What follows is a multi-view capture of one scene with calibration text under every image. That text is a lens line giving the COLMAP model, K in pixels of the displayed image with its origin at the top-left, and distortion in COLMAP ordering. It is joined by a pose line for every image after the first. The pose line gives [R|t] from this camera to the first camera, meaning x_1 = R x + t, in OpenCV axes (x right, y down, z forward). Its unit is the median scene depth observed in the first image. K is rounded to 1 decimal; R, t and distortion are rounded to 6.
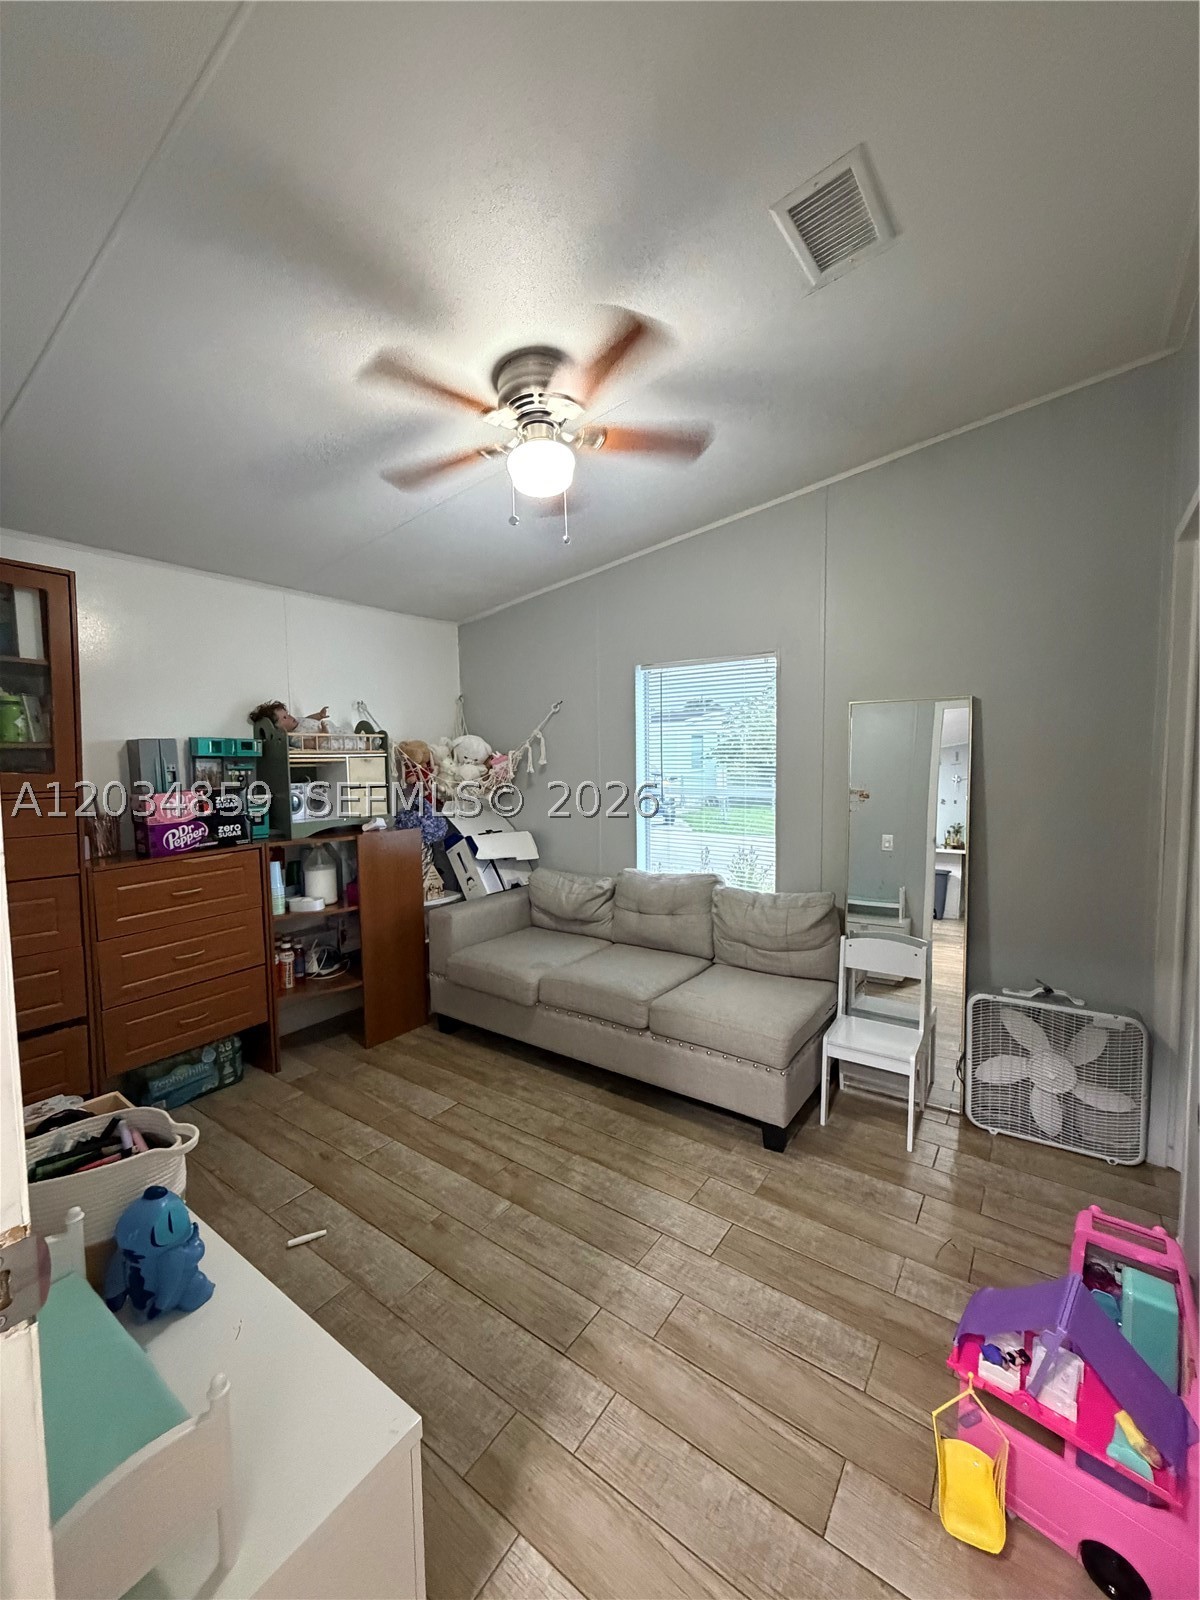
lens RADIAL K [[641.6, 0, 598.7], [0, 641.6, 788.6], [0, 0, 1]] dist [-0.000572, 0.000969]
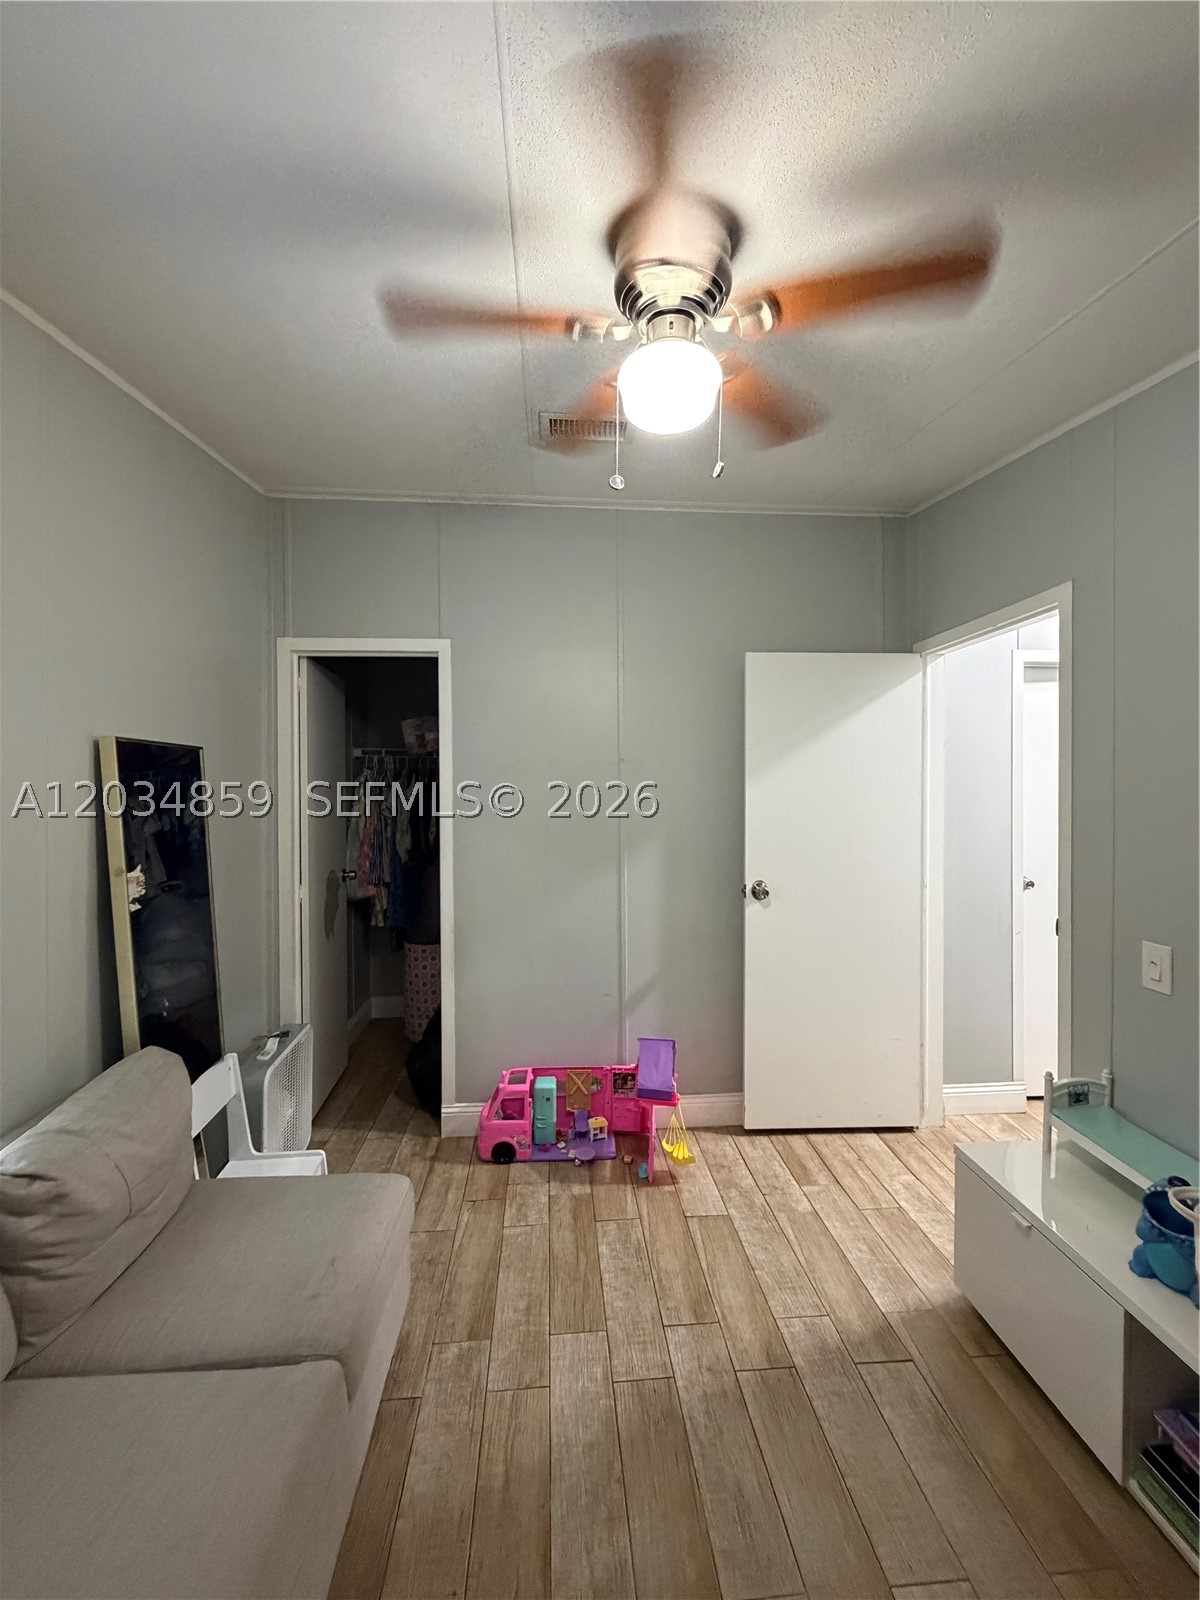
lens RADIAL K [[641.6, 0, 600.0], [0, 641.6, 801.2], [0, 0, 1]] dist [-0.000572, 0.000969]
pose [[-0.641532, 0.004711, 0.767082, -0.572466], [0.062584, 0.996969, 0.046218, -0.113052], [-0.764539, 0.077657, -0.639883, 1.582622]]
